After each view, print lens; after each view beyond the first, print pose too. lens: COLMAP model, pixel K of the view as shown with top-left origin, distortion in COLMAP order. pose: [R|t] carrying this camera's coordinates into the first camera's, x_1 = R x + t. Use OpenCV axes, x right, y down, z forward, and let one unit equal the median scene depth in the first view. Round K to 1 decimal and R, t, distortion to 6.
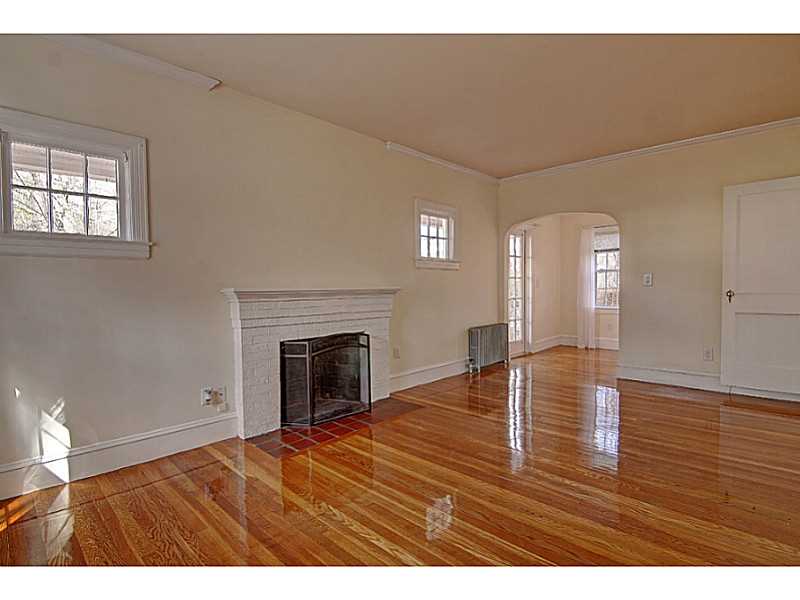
lens RADIAL K [[406.8, 0, 395.2], [0, 406.8, 302.8], [0, 0, 1]] dist [-0.002631, -0.000256]
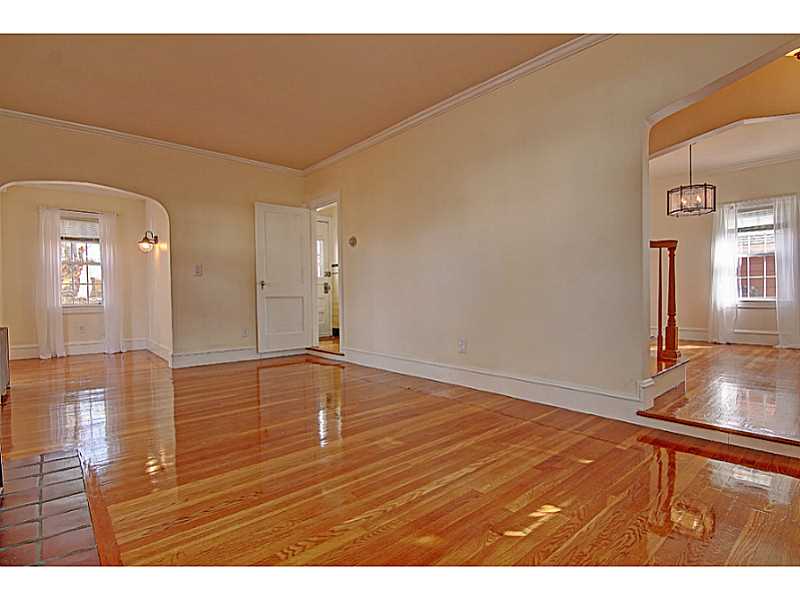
lens RADIAL K [[412.1, 0, 395.4], [0, 412.1, 299.6], [0, 0, 1]] dist [-0.007499, -0.000948]
pose [[0.067017, 0.003727, 0.997745, -0.496415], [0.049459, 0.998751, -0.007053, 0.063416], [-0.996525, 0.049820, 0.066749, 0.470924]]
